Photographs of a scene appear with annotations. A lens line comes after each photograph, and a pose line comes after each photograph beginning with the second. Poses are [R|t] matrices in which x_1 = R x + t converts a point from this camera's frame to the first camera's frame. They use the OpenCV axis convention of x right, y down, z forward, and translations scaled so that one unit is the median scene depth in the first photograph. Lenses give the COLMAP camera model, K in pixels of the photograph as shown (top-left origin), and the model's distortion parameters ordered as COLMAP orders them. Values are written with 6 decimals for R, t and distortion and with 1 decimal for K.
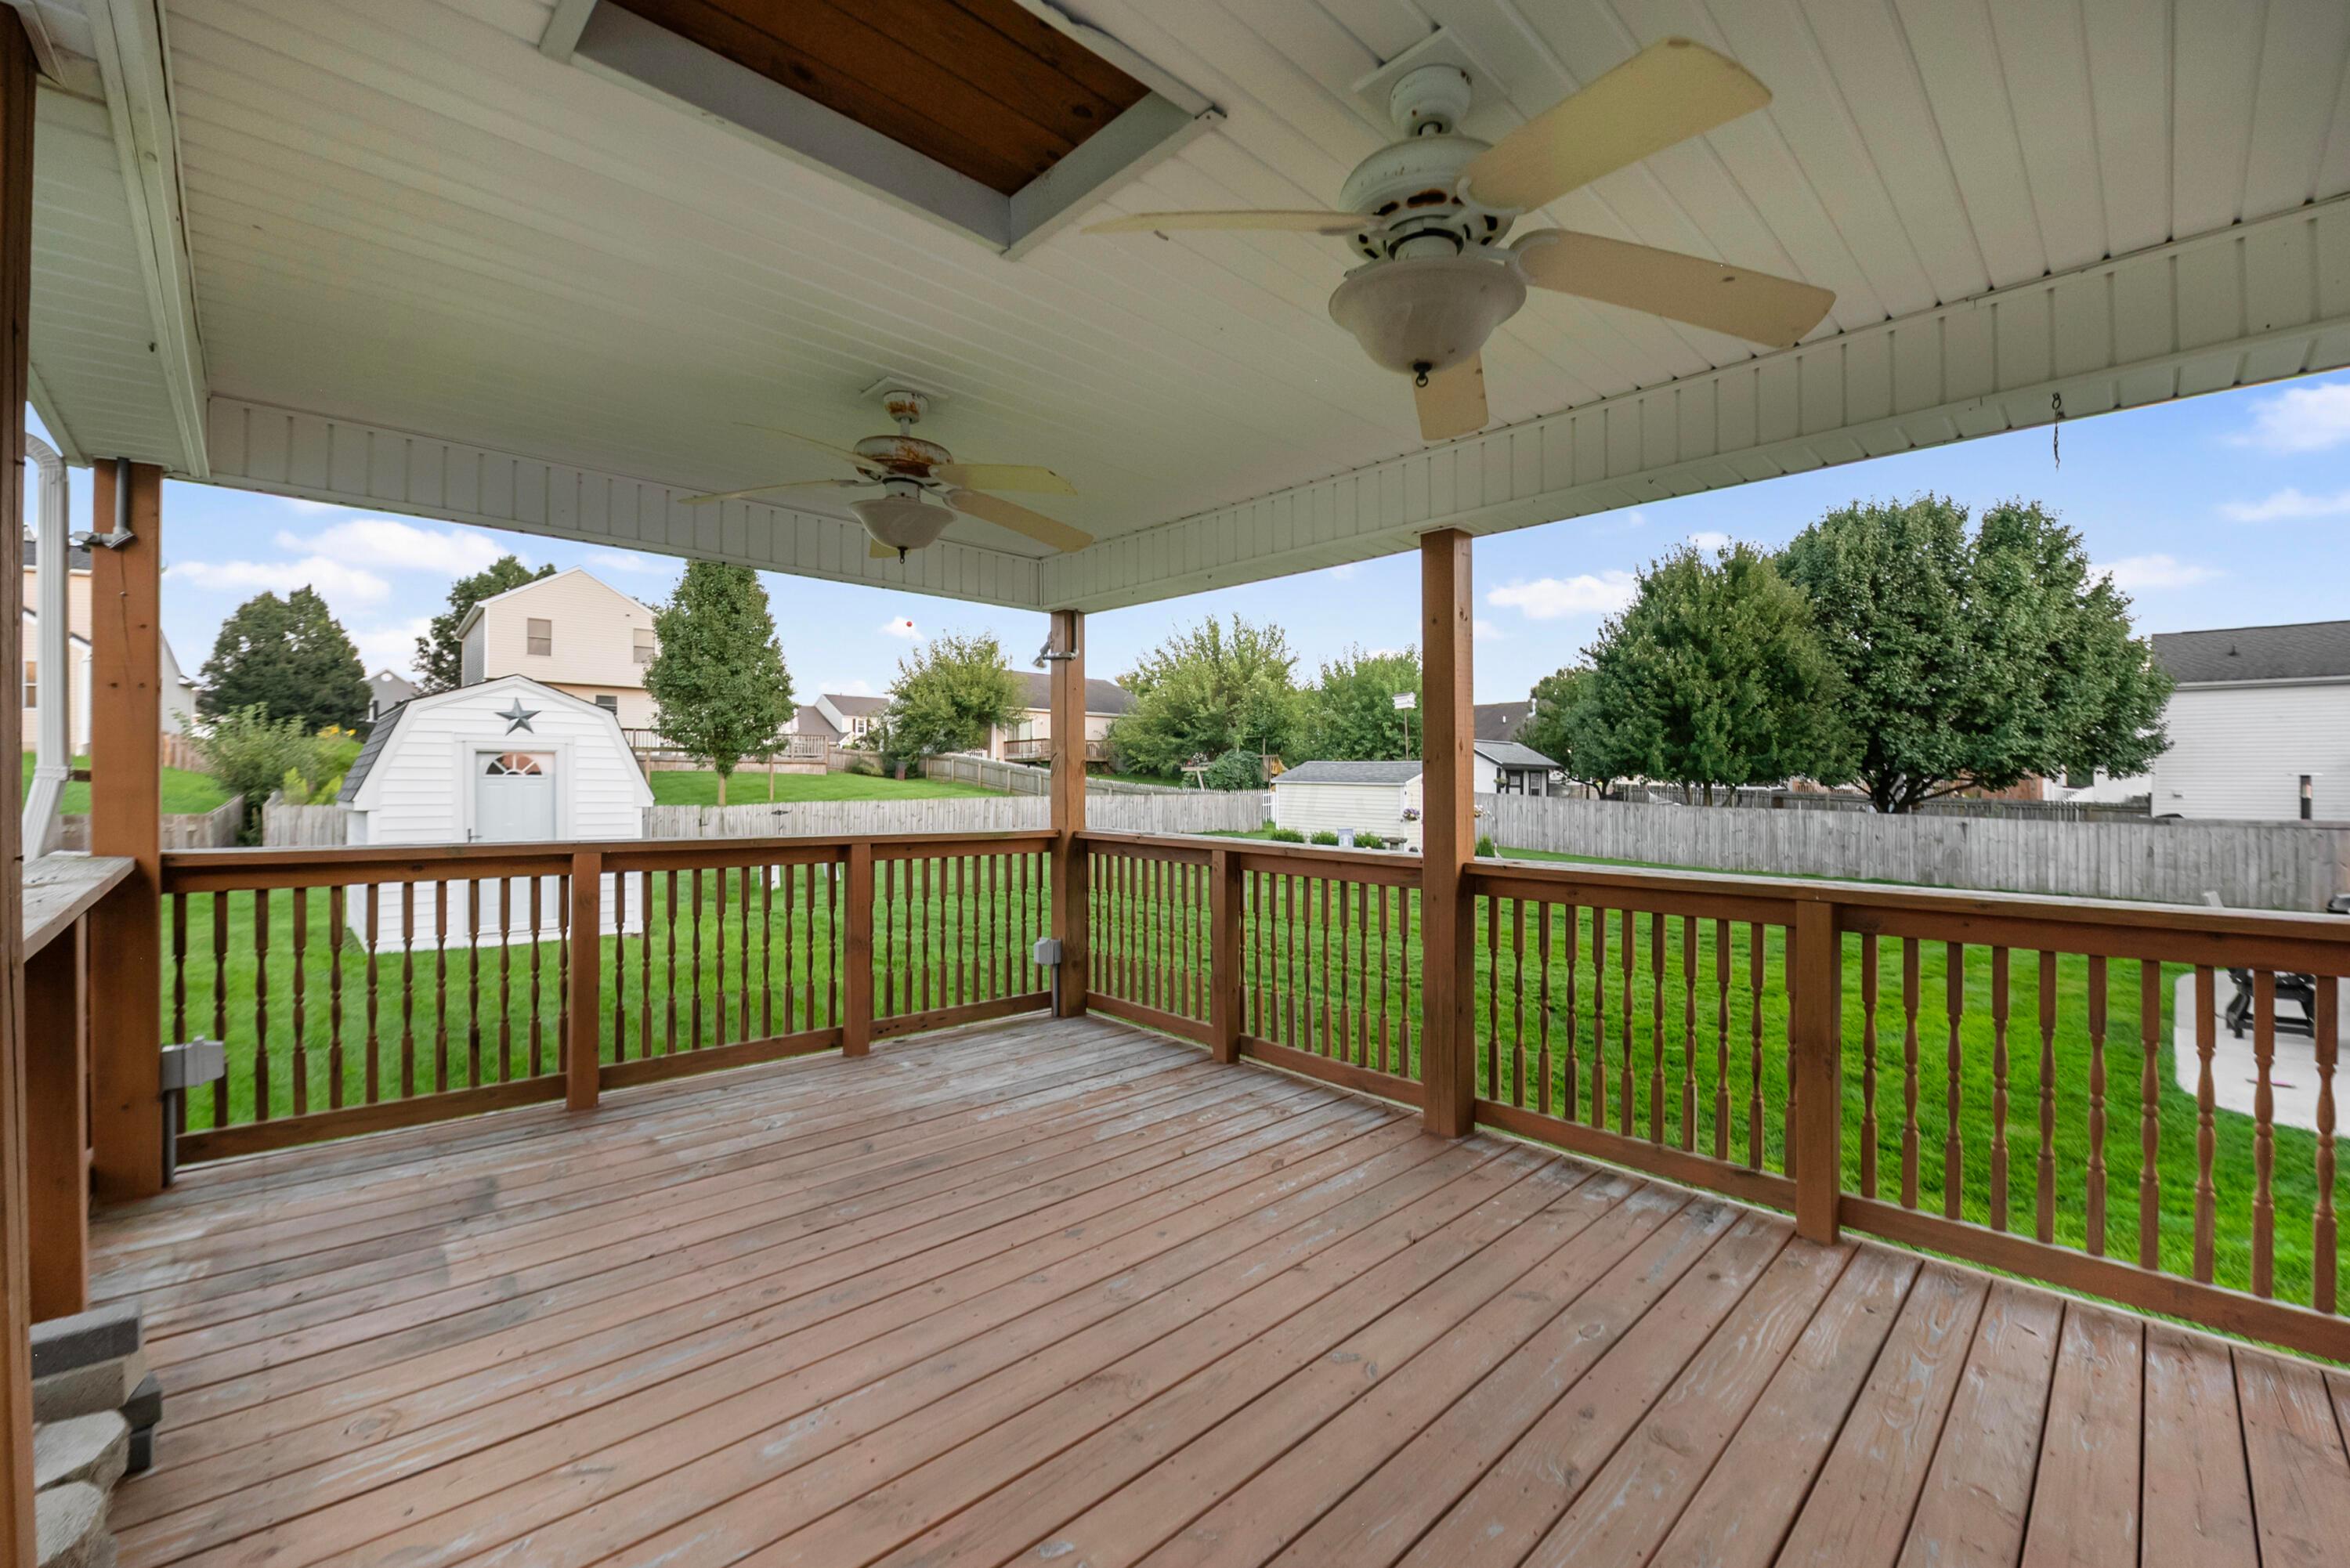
lens RADIAL K [[965.5, 0, 1177.5], [0, 965.5, 770.0], [0, 0, 1]] dist [-0.010967, -0.001176]
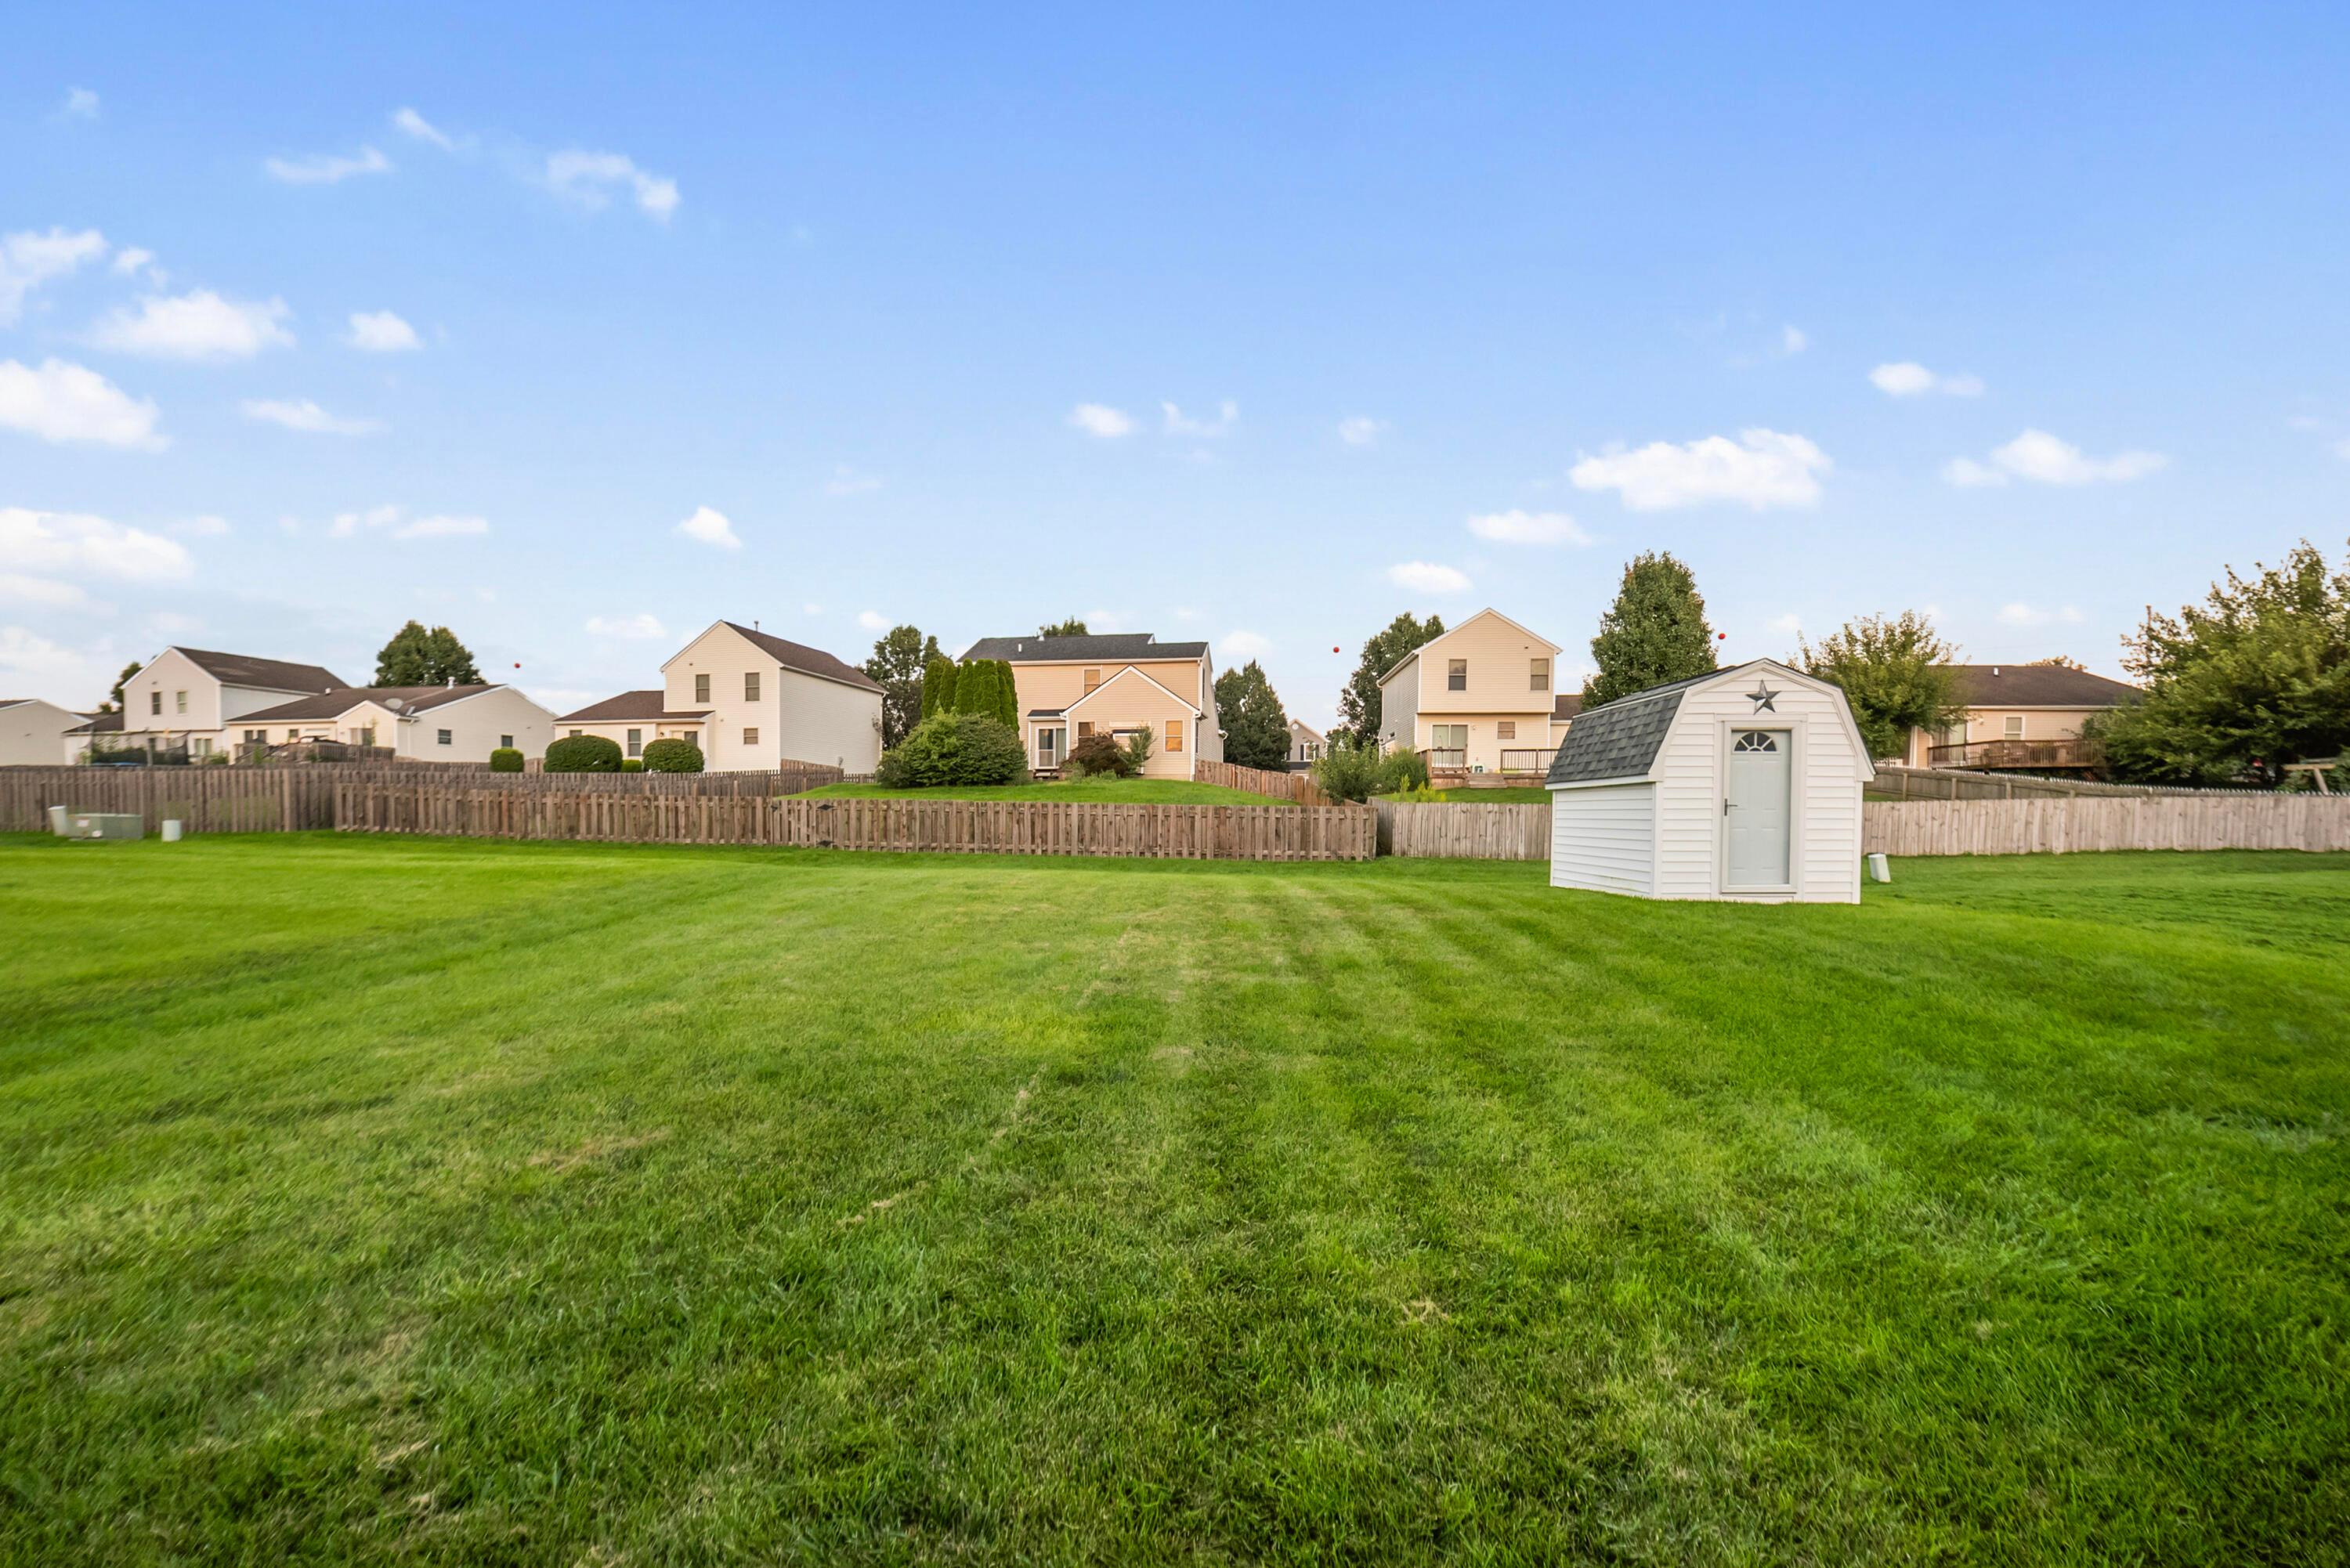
lens RADIAL K [[935.1, 0, 1177.1], [0, 935.1, 841.8], [0, 0, 1]] dist [-0.011311, -0.001660]
pose [[0.724606, 0.015795, -0.688982, -0.211104], [0.014505, 0.999166, 0.038160, 0.028186], [0.689010, -0.037645, 0.723773, -0.111259]]
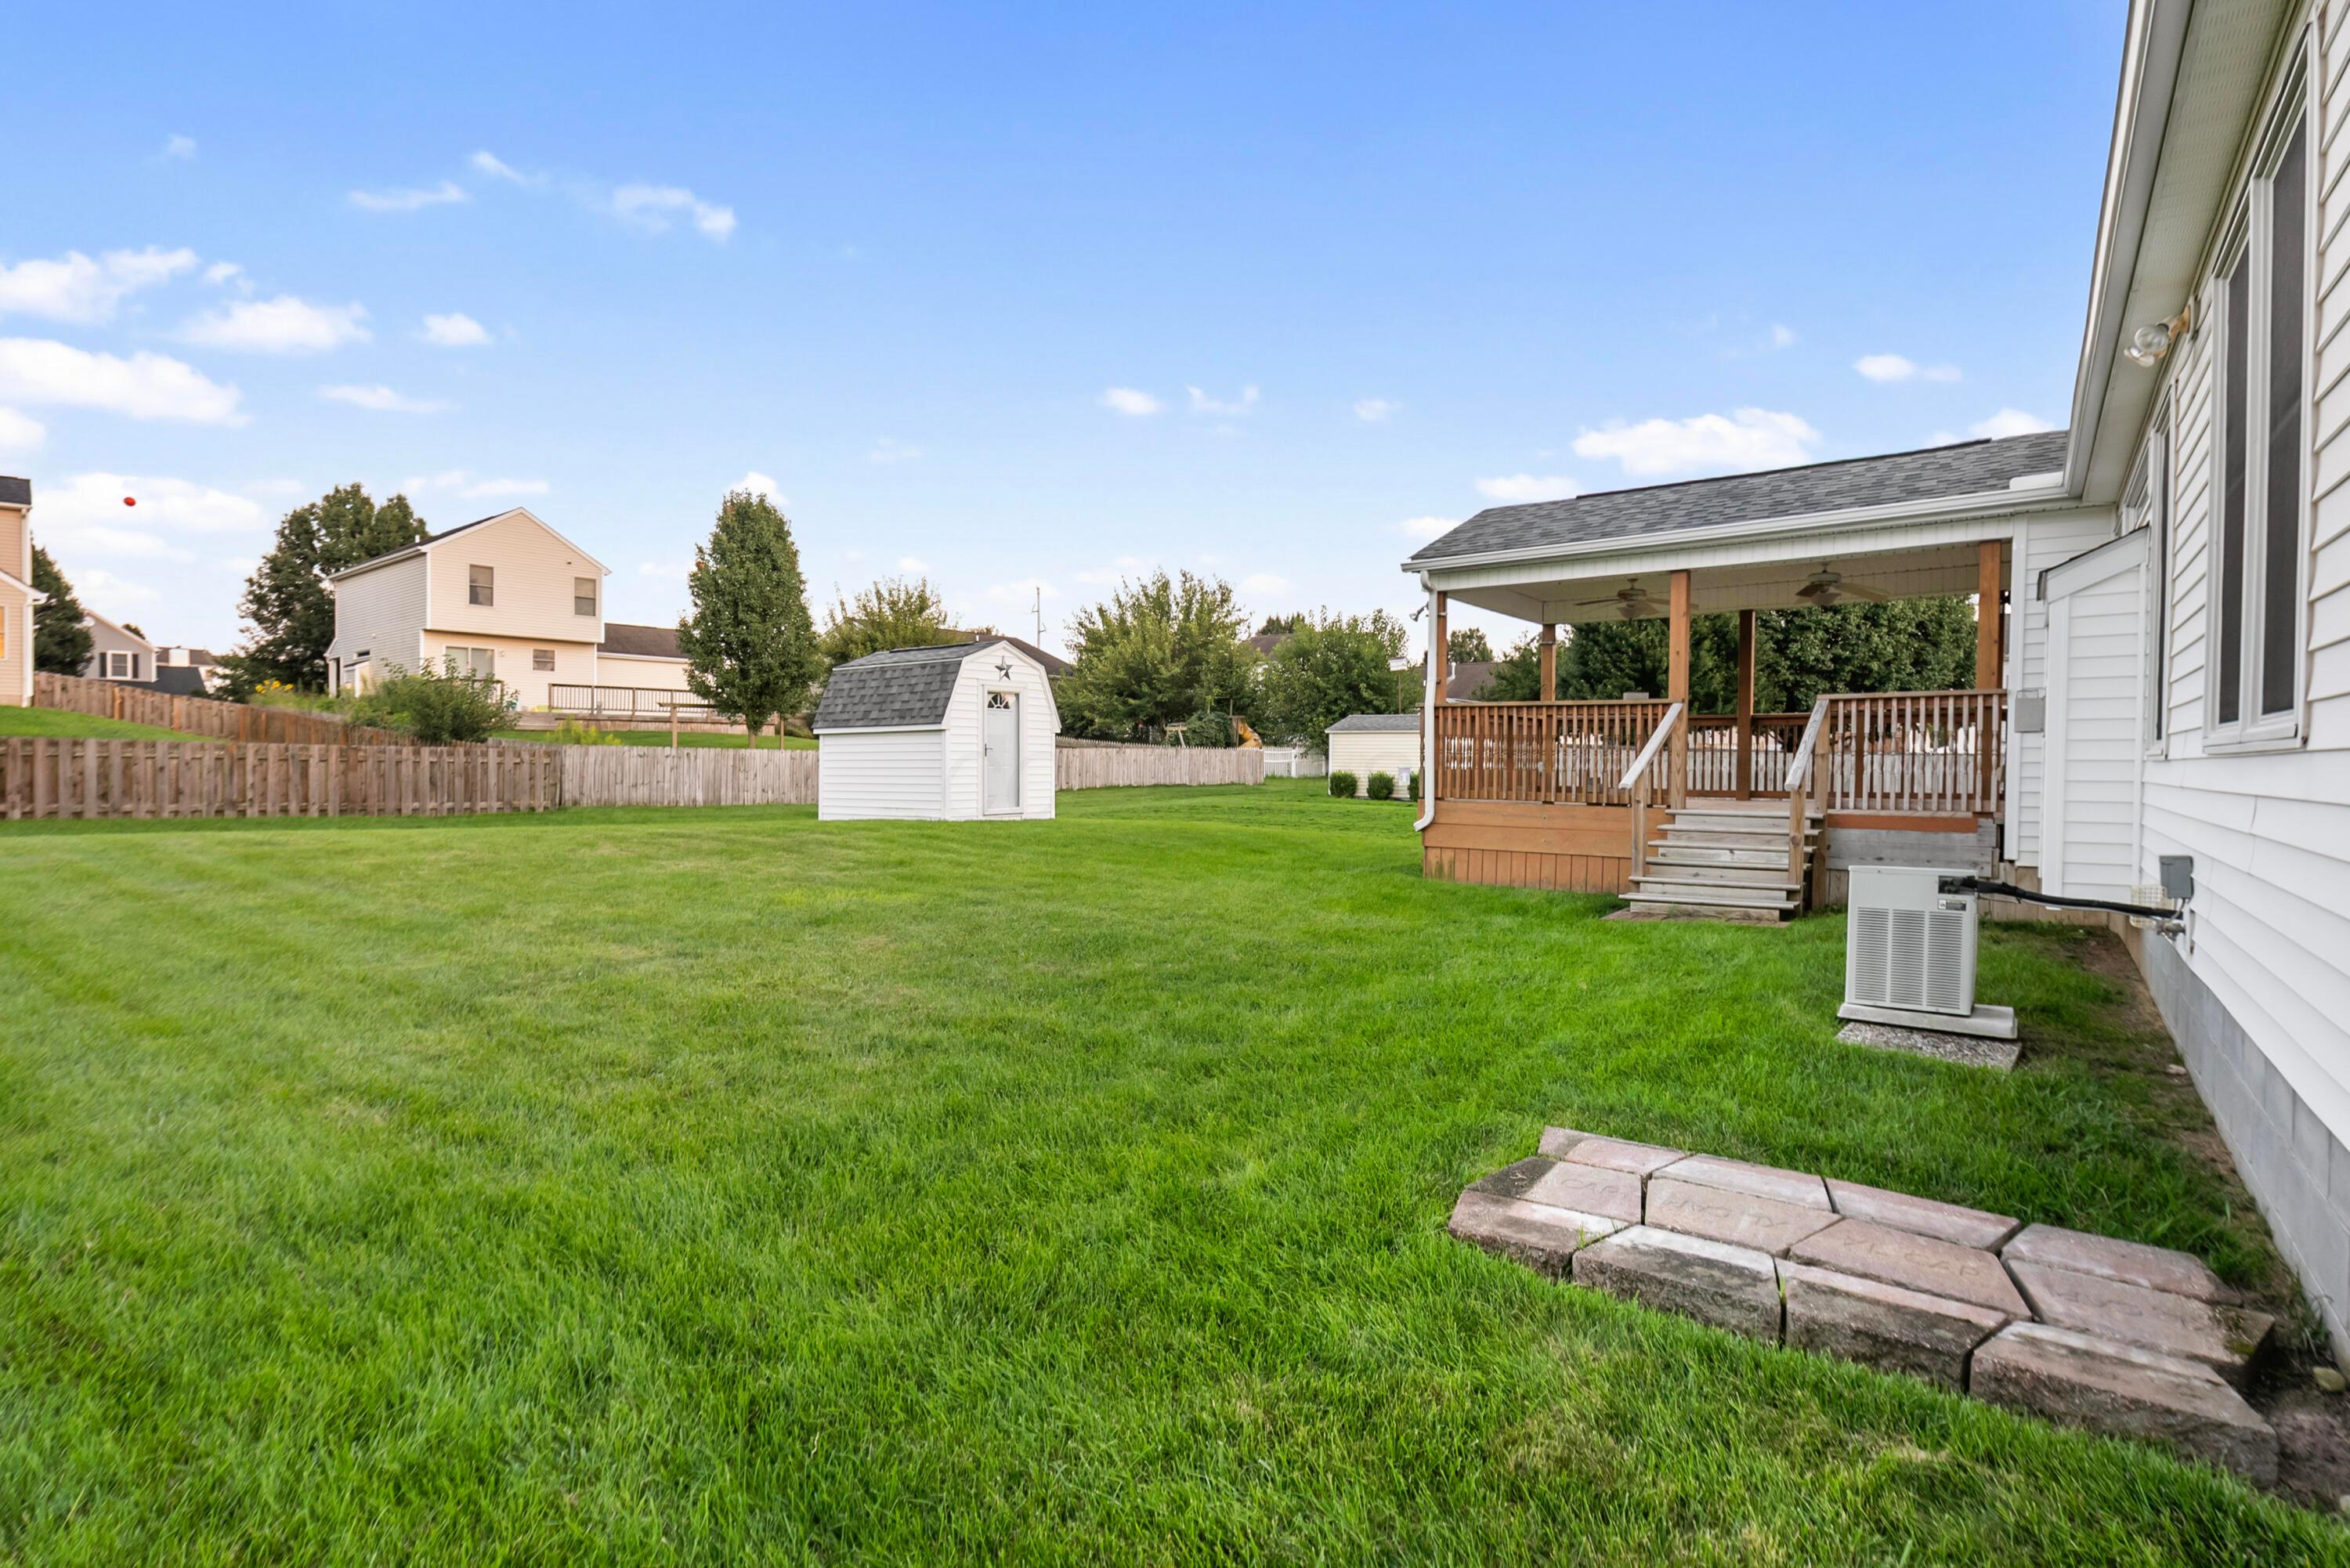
lens RADIAL K [[1181.1, 0, 1165.2], [0, 1181.1, 793.9], [0, 0, 1]] dist [0.001454, -0.001070]
pose [[0.984845, -0.010166, 0.173141, -0.365408], [0.003253, 0.999188, 0.040162, 0.030852], [-0.173409, -0.038990, 0.984078, -0.400903]]
